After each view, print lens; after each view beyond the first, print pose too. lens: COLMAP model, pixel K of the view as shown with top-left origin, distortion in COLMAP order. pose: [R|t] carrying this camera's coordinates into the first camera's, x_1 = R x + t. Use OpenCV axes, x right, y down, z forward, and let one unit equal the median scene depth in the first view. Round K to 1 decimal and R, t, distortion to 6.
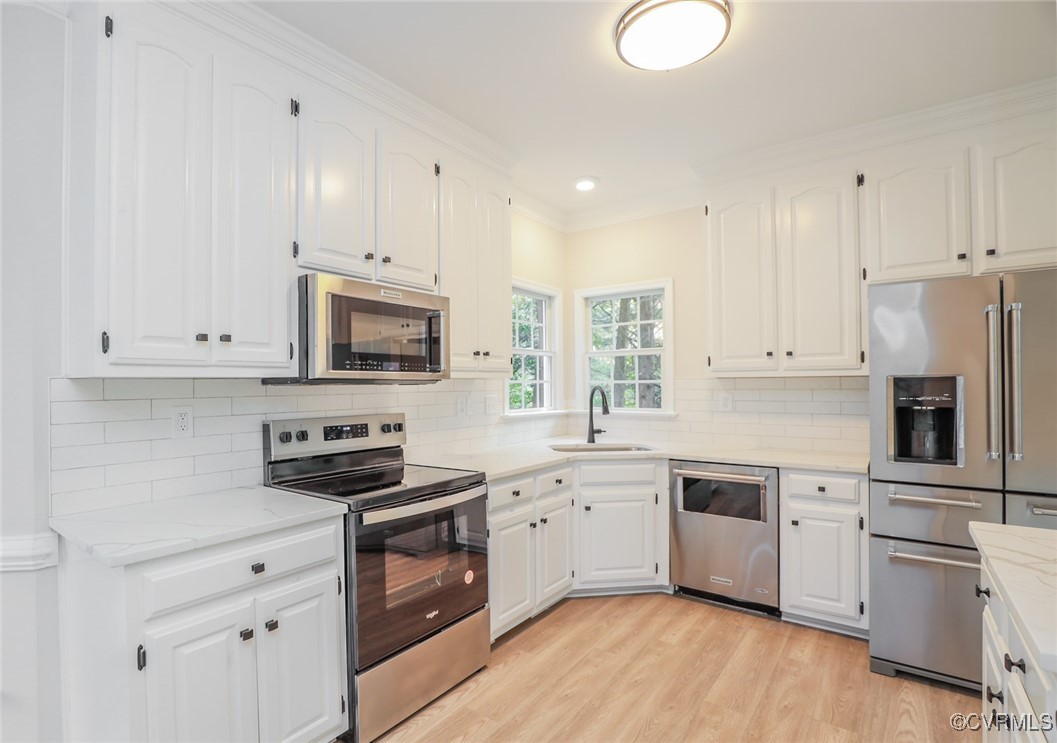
lens RADIAL K [[519.1, 0, 489.0], [0, 519.1, 380.9], [0, 0, 1]] dist [-0.025042, -0.000522]
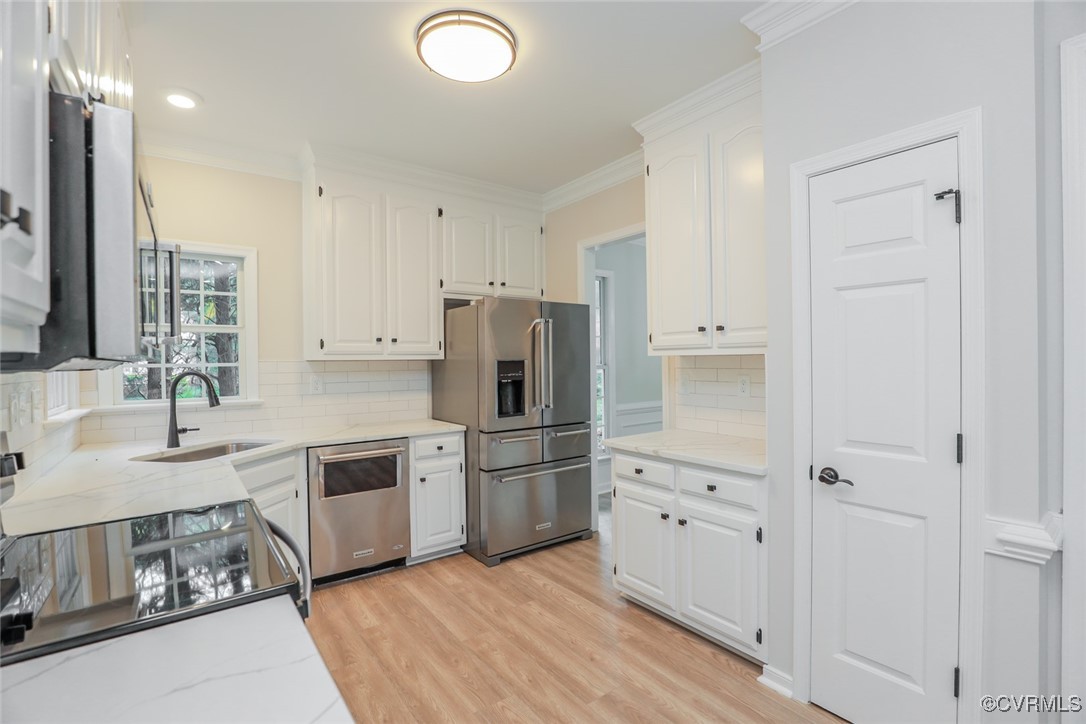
lens RADIAL K [[500.5, 0, 541.8], [0, 500.5, 364.4], [0, 0, 1]] dist [-0.022856, 0.001447]
pose [[0.264792, -0.002084, 0.964303, -0.467308], [0.002482, 0.999996, 0.001479, 0.001124], [-0.964302, 0.002002, 0.264796, 0.408038]]
